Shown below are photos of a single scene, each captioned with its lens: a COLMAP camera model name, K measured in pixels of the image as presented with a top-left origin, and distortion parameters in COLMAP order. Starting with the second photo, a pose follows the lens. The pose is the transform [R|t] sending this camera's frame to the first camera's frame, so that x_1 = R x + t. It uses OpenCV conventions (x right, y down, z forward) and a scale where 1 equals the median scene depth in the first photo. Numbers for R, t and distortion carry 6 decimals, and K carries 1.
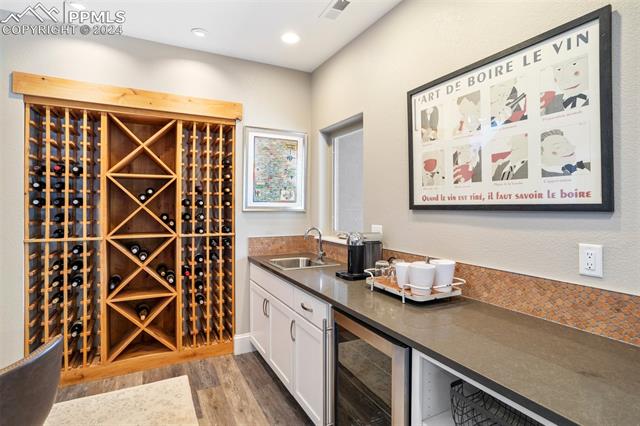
lens RADIAL K [[331.1, 0, 320.0], [0, 331.1, 213.0], [0, 0, 1]] dist [-0.014242, 0.001238]
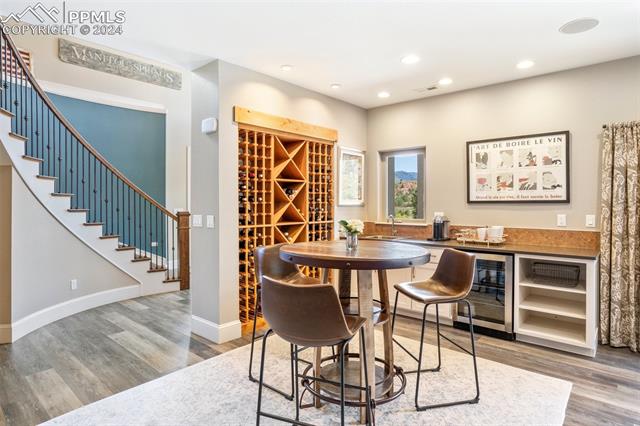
lens RADIAL K [[366.2, 0, 320.0], [0, 366.2, 213.0], [0, 0, 1]] dist [-0.000446, -0.000322]
pose [[0.928821, -0.014056, 0.370262, -1.443102], [0.011484, 0.999892, 0.009152, 0.019248], [-0.370351, -0.004248, 0.928882, -0.722634]]
